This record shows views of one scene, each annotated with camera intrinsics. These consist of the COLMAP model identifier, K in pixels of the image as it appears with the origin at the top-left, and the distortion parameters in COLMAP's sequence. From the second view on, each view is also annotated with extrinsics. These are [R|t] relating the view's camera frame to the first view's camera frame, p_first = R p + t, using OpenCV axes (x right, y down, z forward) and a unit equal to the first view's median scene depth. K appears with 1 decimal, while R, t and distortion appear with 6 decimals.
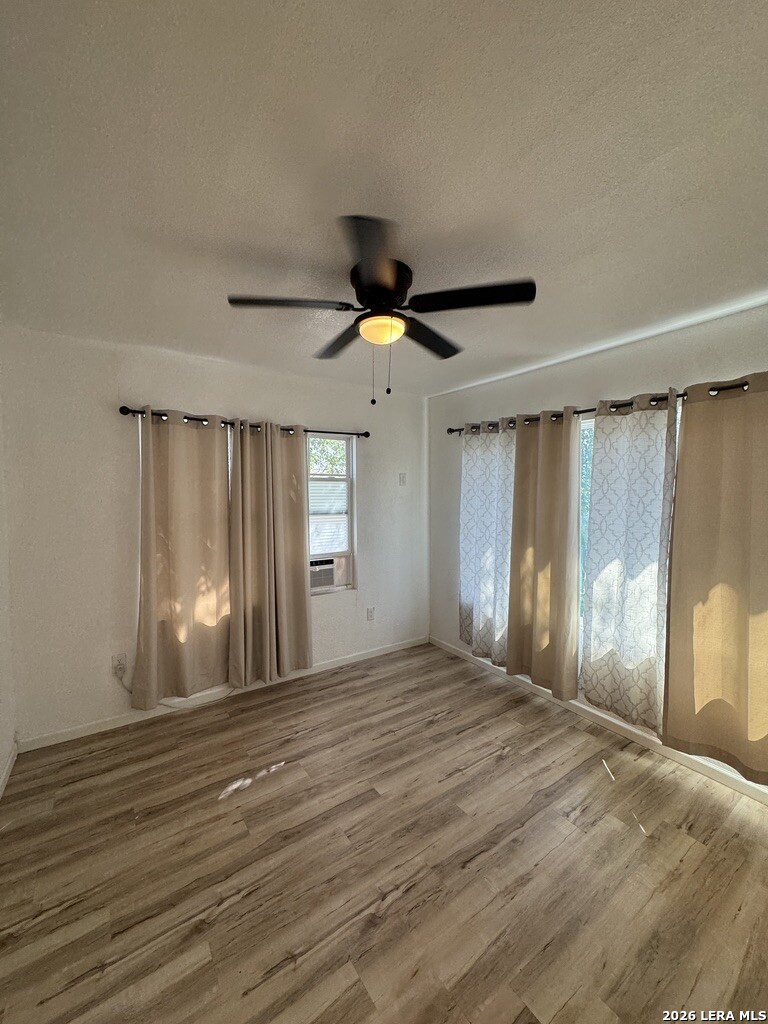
lens RADIAL K [[409.9, 0, 385.1], [0, 409.9, 507.6], [0, 0, 1]] dist [-0.009218, 0.000014]
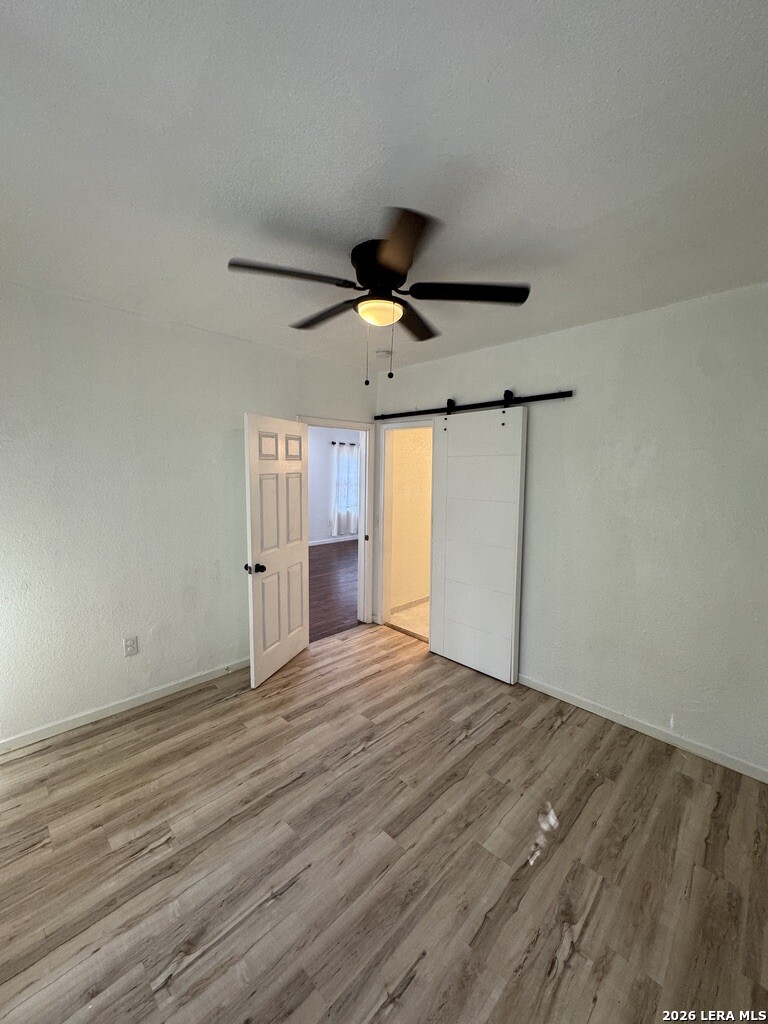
lens RADIAL K [[406.5, 0, 384.0], [0, 406.5, 512.0], [0, 0, 1]] dist [-0.007359, 0.000229]
pose [[-0.984179, 0.000322, -0.177177, 0.146052], [-0.024306, 0.990298, 0.136815, -0.072714], [0.175503, 0.138957, -0.974623, 1.849089]]
